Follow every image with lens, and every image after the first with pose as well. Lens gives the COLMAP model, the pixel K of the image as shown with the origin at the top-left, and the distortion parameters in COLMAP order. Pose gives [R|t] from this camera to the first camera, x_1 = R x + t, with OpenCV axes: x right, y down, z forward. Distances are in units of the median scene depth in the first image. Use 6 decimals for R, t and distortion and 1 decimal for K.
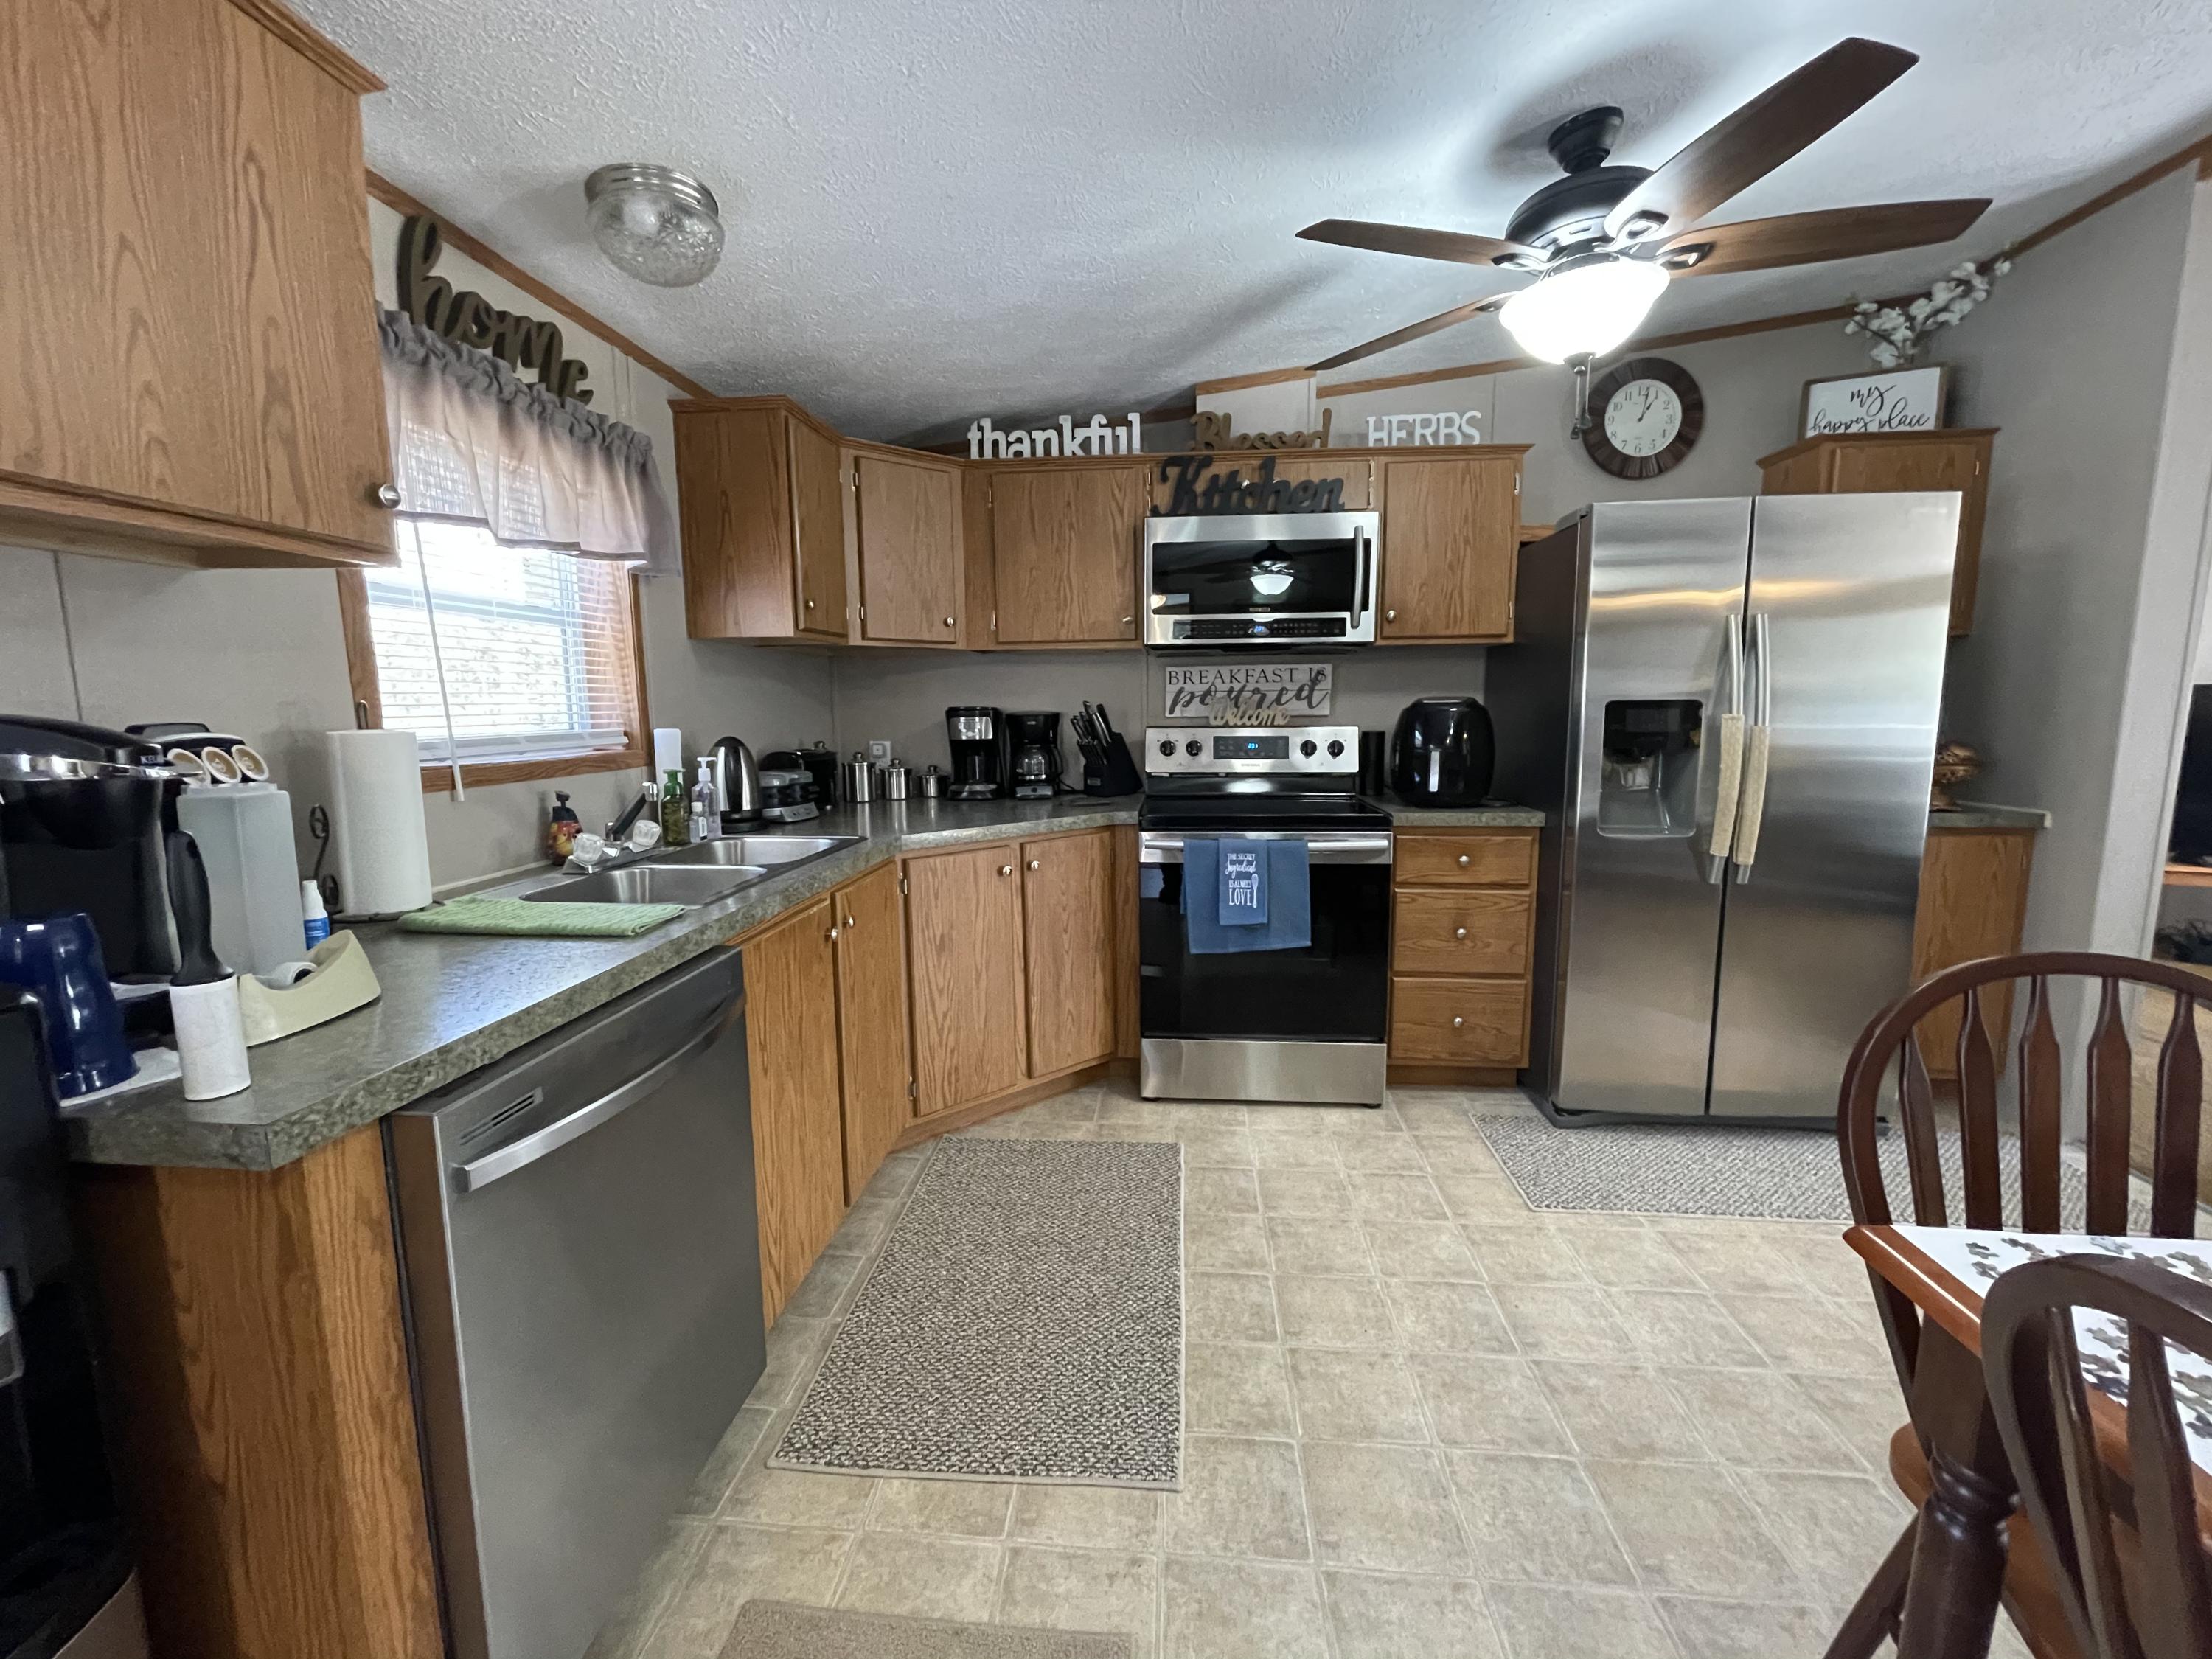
lens RADIAL K [[896.4, 0, 1105.9], [0, 896.4, 828.9], [0, 0, 1]] dist [-0.003732, 0.000077]
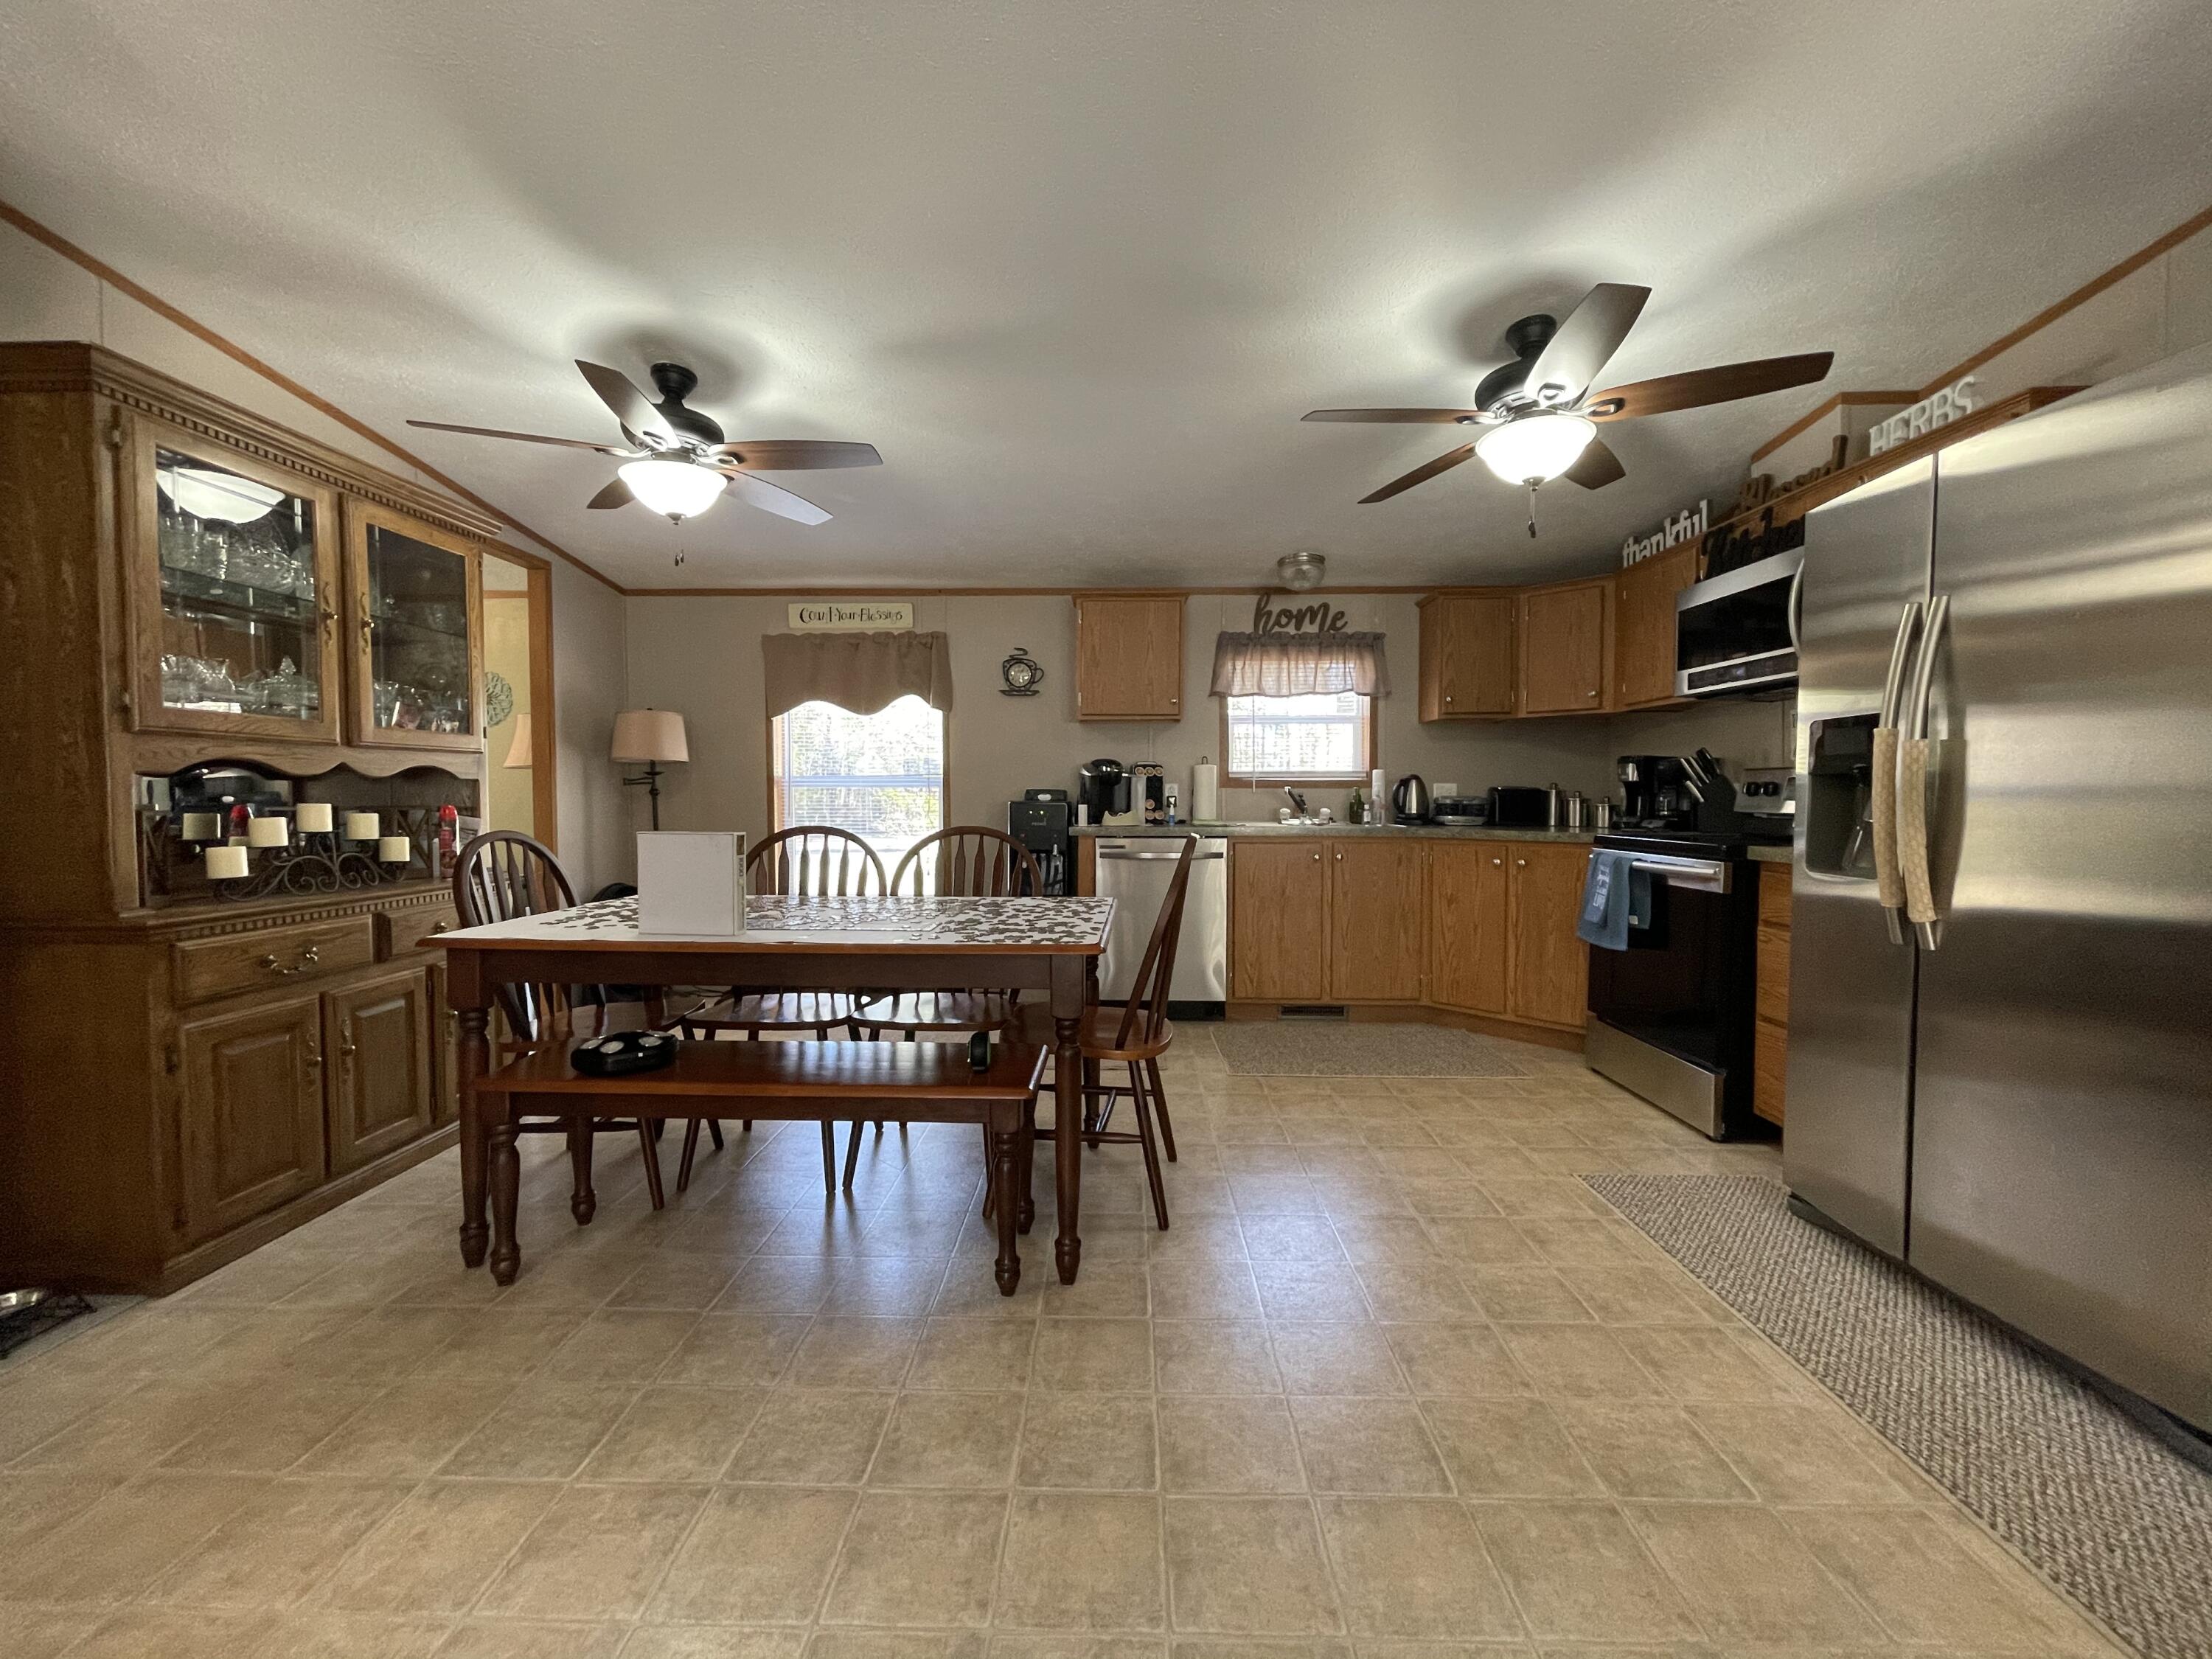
lens RADIAL K [[896.4, 0, 1106.1], [0, 896.4, 826.0], [0, 0, 1]] dist [-0.003732, 0.000077]
pose [[0.062996, 0.043866, -0.997049, 1.158952], [-0.141157, 0.989382, 0.034610, 0.025675], [0.987981, 0.138560, 0.068519, 0.208741]]
